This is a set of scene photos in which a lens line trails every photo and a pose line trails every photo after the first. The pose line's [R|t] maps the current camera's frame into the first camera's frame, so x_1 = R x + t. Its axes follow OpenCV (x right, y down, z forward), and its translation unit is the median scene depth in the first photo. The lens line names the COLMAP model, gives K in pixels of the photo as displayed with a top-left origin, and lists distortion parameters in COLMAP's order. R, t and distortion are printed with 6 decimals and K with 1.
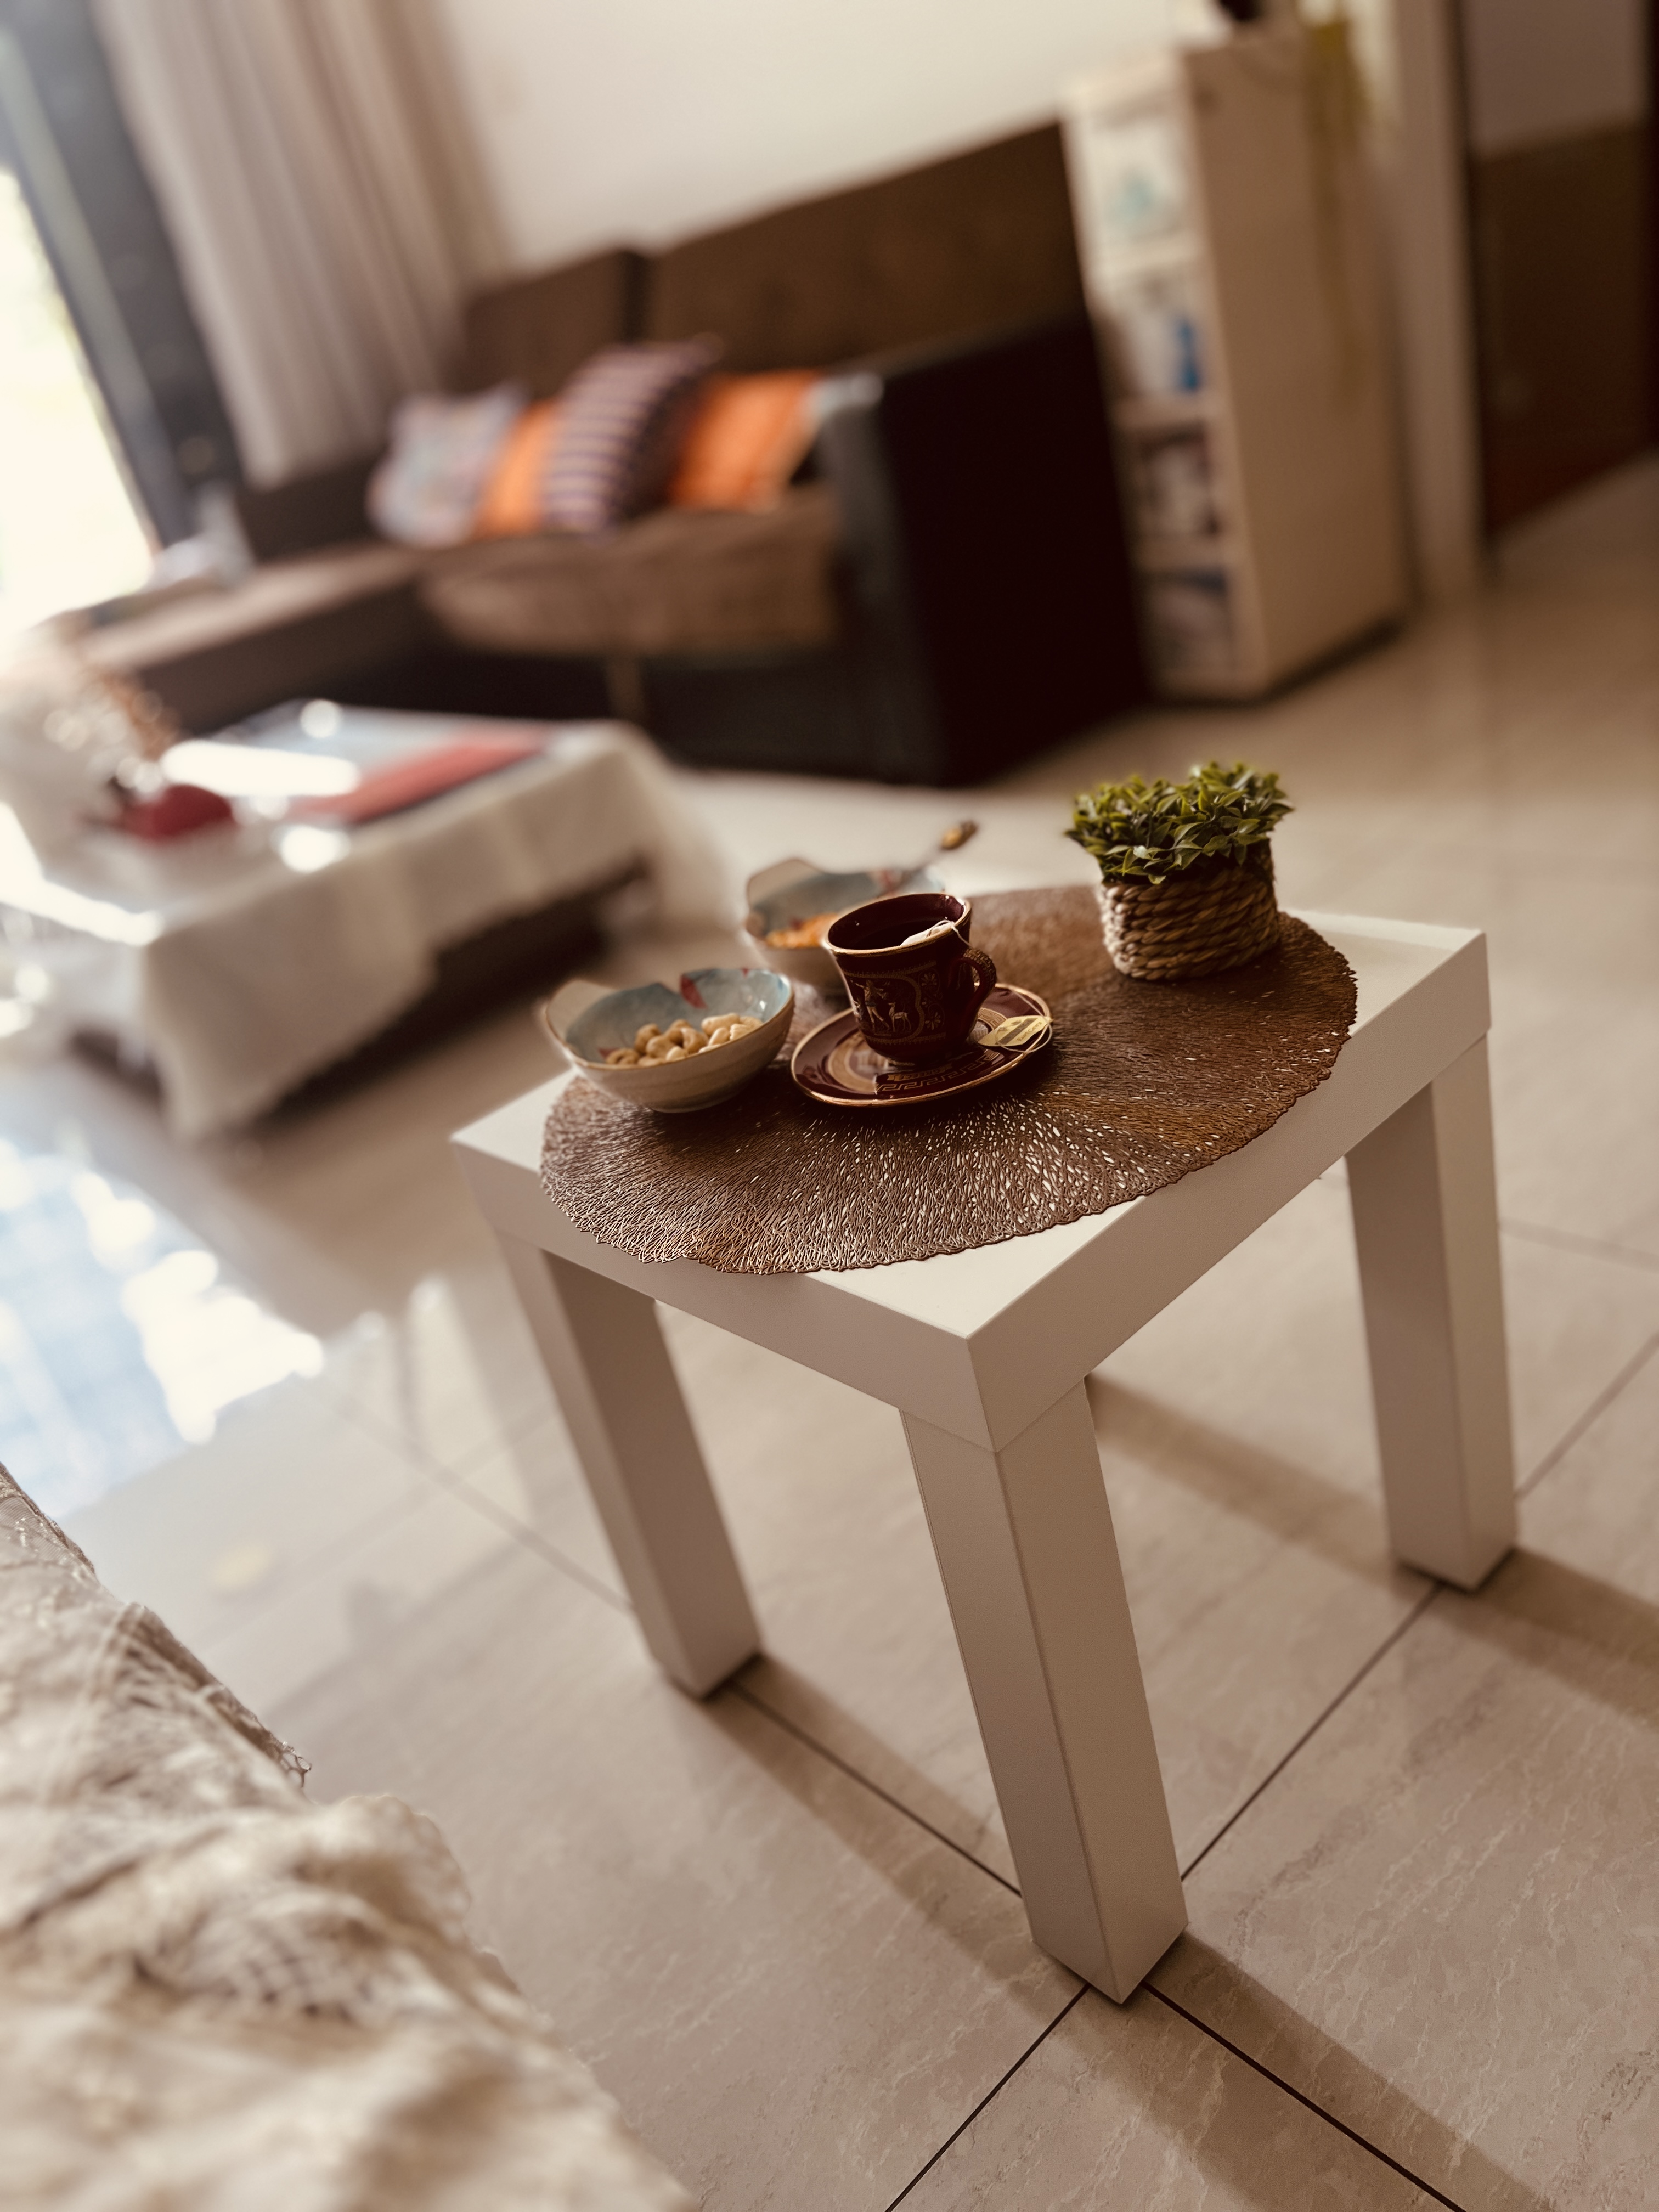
lens RADIAL K [[1787.5, 0, 829.5], [0, 1787.5, 1106.0], [0, 0, 1]] dist [0.089373, -0.334455]
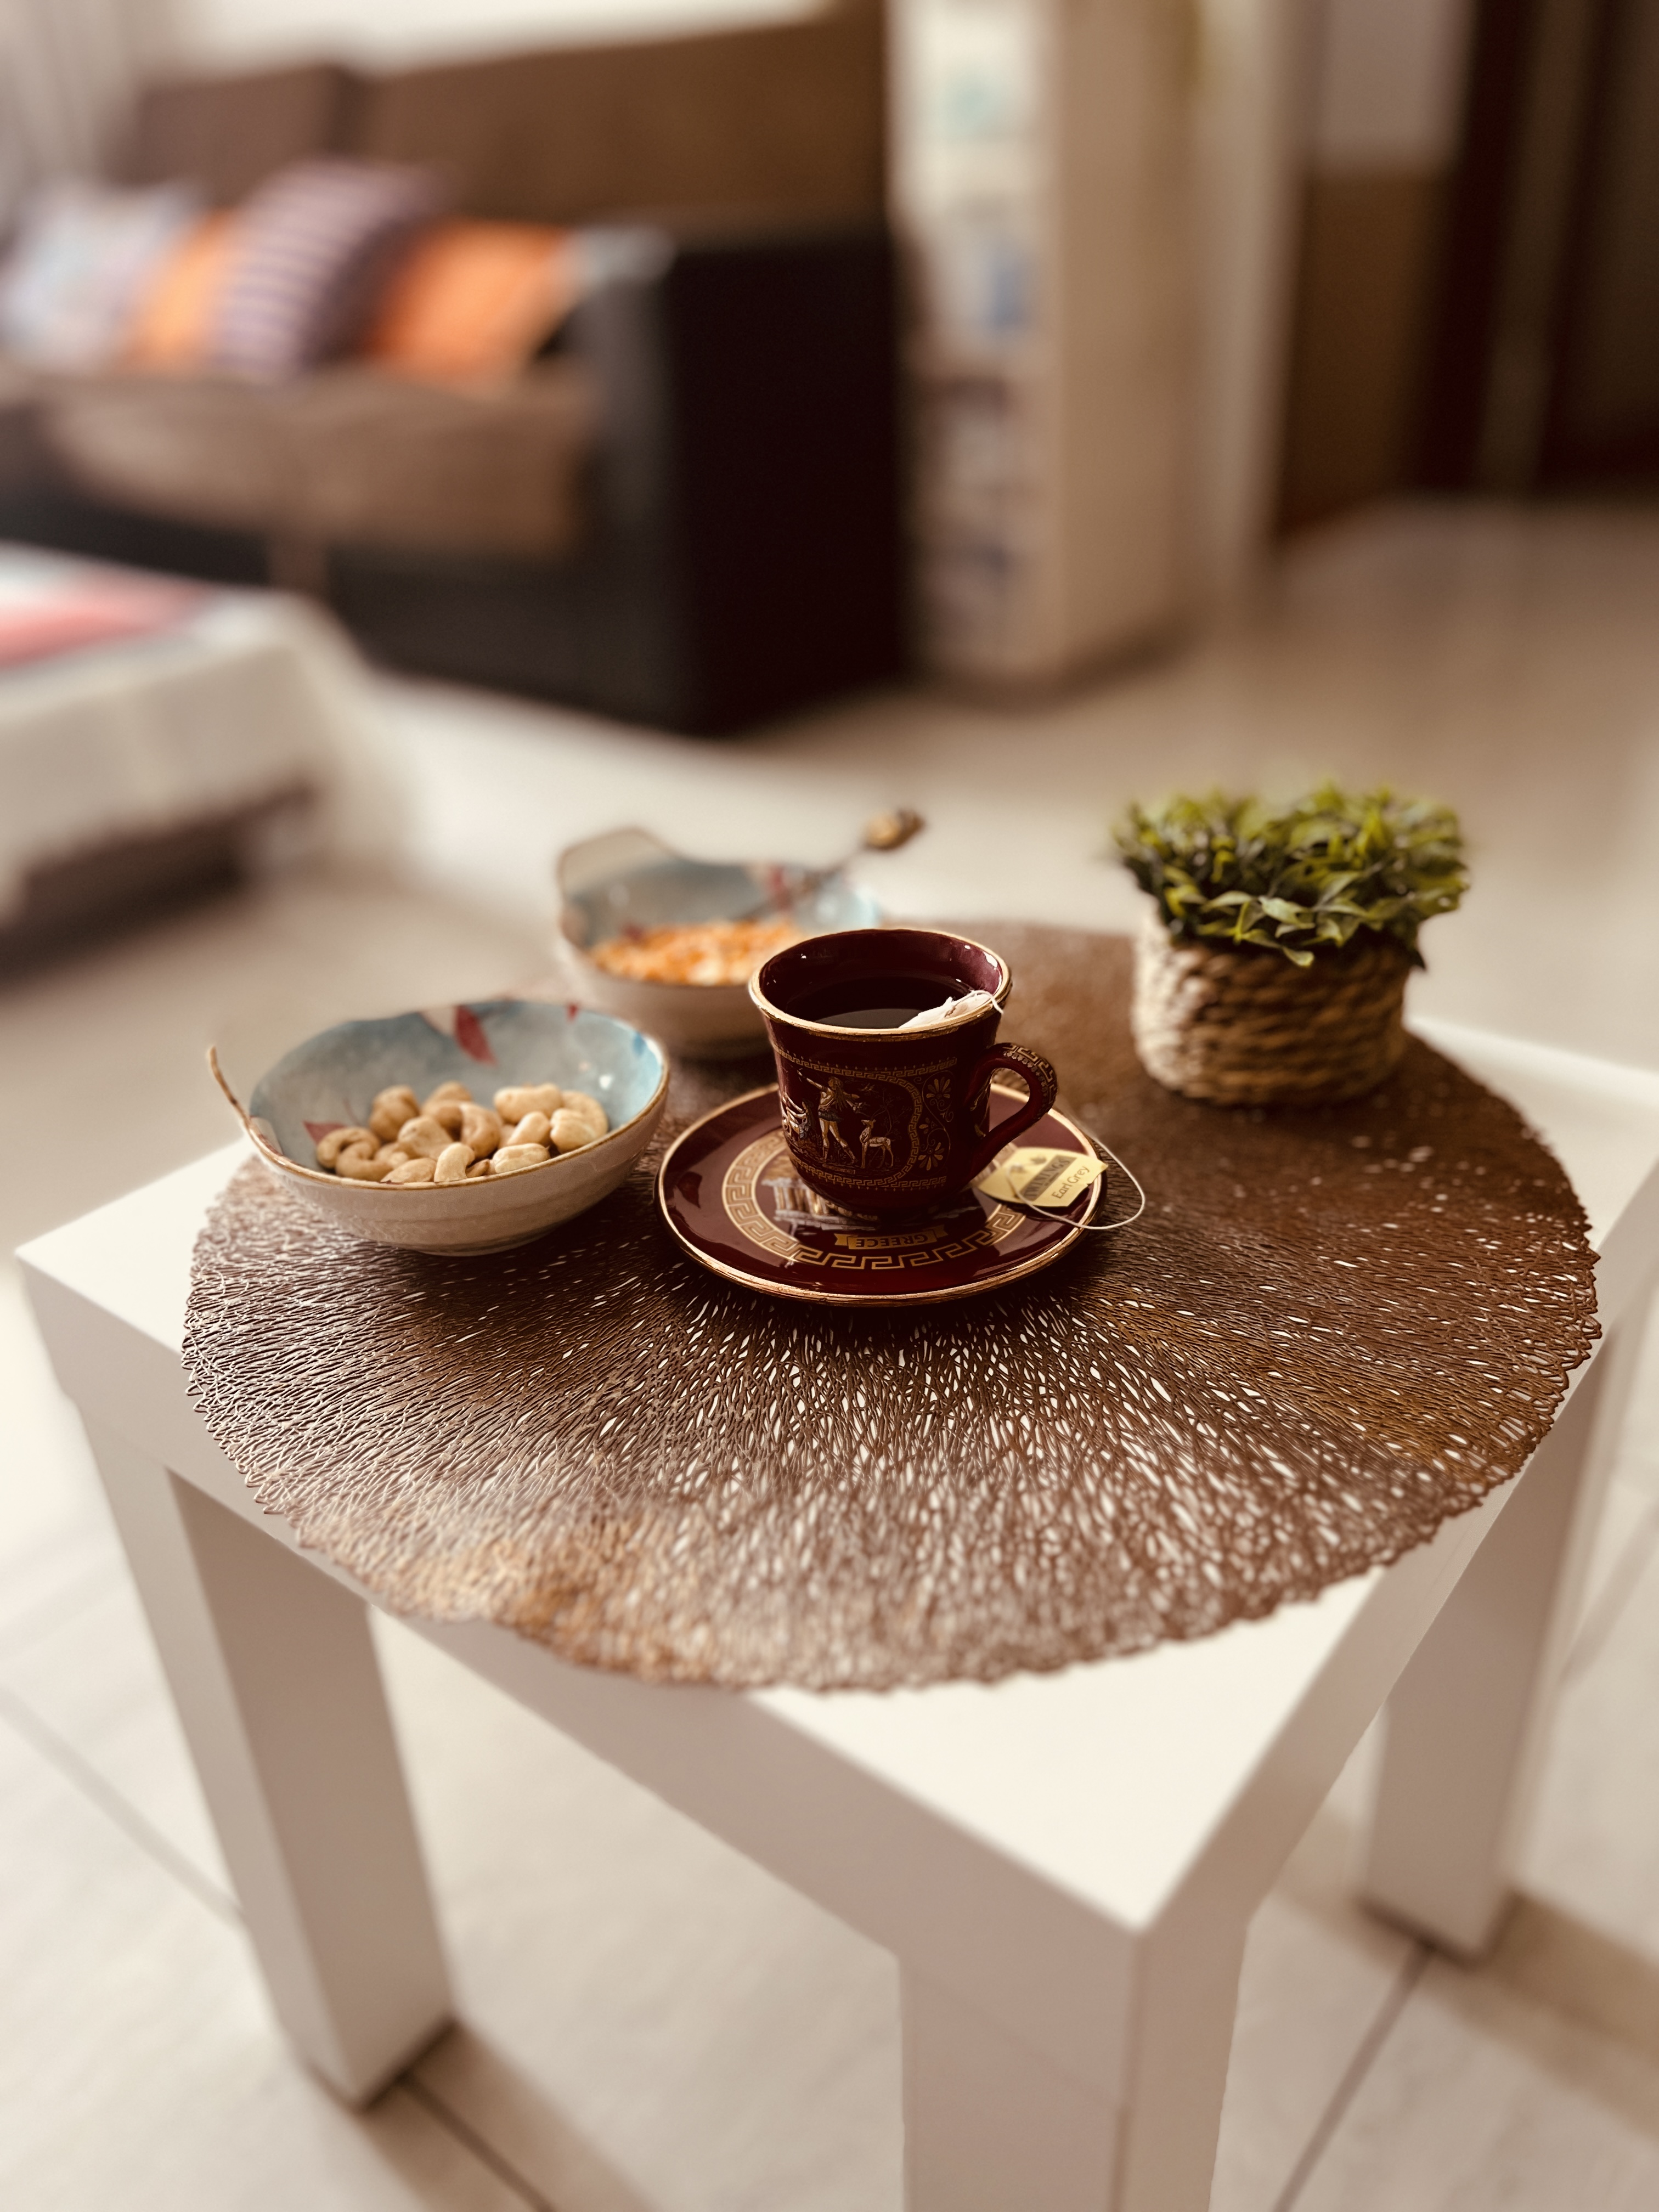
lens RADIAL K [[1724.4, 0, 864.7], [0, 1724.4, 1128.9], [0, 0, 1]] dist [0.013458, -0.000616]
pose [[0.965745, 0.092682, 0.242378, -0.092907], [-0.101695, 0.994504, 0.024914, -0.063948], [-0.238737, -0.048709, 0.969862, 0.436127]]
